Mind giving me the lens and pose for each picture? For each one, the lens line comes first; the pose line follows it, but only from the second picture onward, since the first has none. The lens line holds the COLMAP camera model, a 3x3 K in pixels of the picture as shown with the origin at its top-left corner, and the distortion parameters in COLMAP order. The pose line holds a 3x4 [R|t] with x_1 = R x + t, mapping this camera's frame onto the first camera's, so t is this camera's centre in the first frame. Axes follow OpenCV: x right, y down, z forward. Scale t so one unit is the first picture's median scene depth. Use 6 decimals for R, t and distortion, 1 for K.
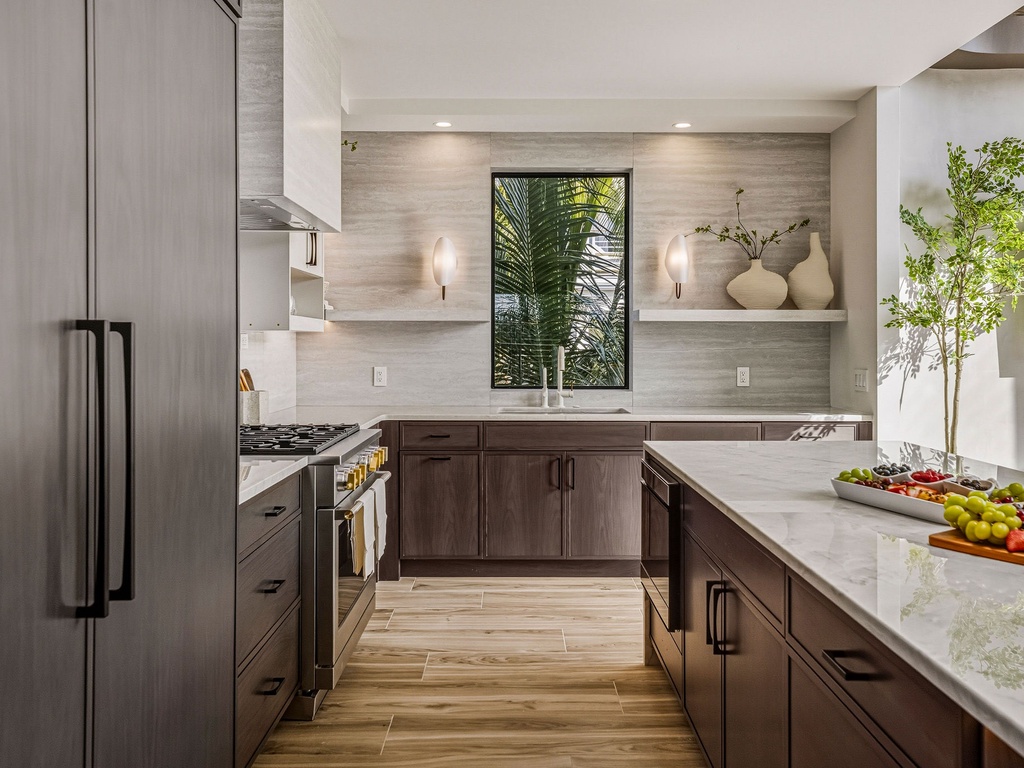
lens RADIAL K [[862.1, 0, 521.1], [0, 862.1, 346.8], [0, 0, 1]] dist [-0.005199, 0.008643]
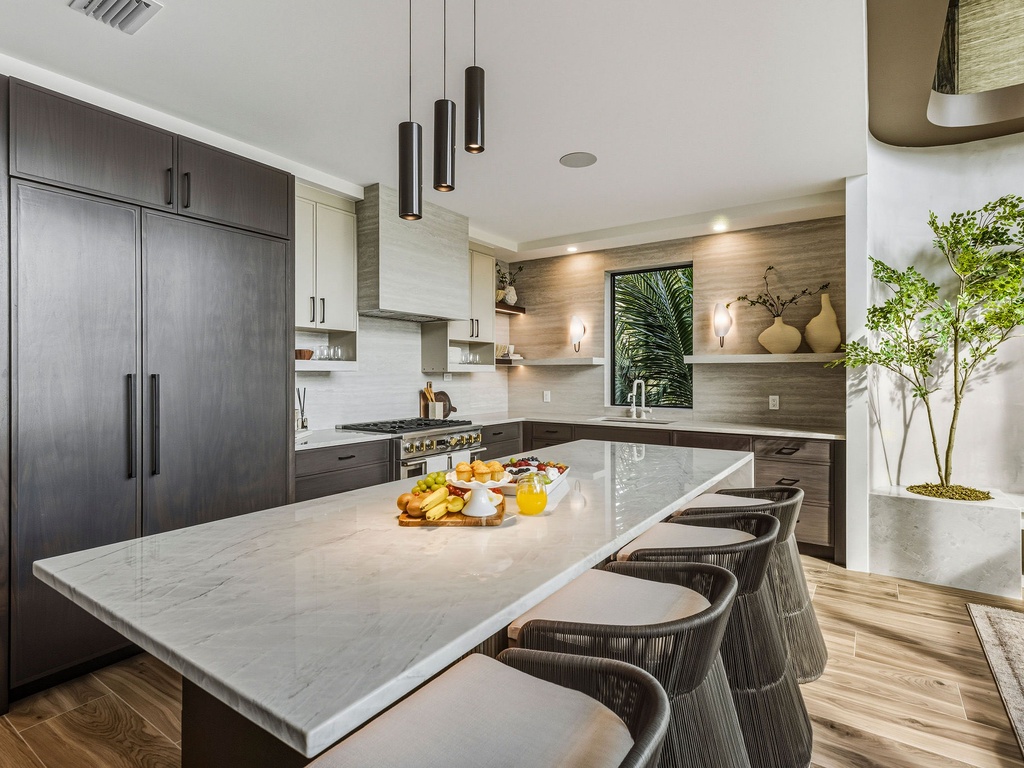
lens RADIAL K [[536.1, 0, 511.3], [0, 536.1, 377.2], [0, 0, 1]] dist [-0.002028, -0.000519]
pose [[0.822177, 0.001435, -0.569230, 0.400639], [-0.001799, 0.999998, -0.000076, -0.004915], [0.569229, 0.001086, 0.822178, 0.057706]]
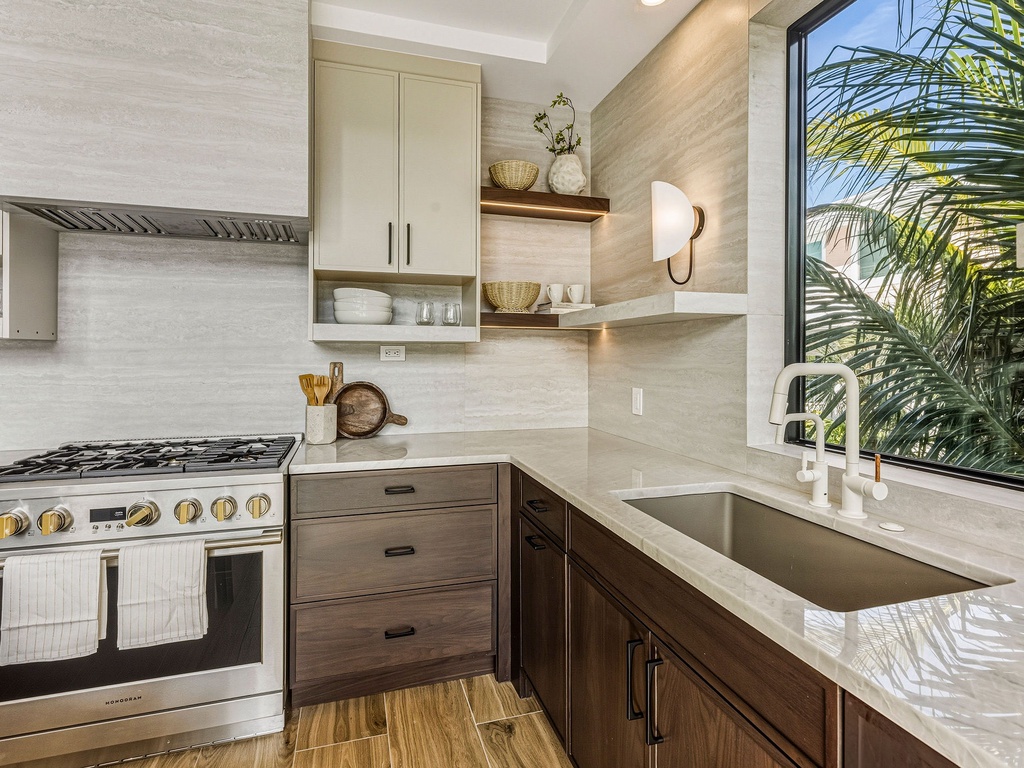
lens RADIAL K [[536.1, 0, 514.4], [0, 536.1, 356.5], [0, 0, 1]] dist [-0.002028, -0.000519]
pose [[0.286807, 0.001676, -0.957987, 0.236891], [-0.006438, 0.999979, -0.000178, -0.002490], [0.957967, 0.006219, 0.286812, 0.771296]]
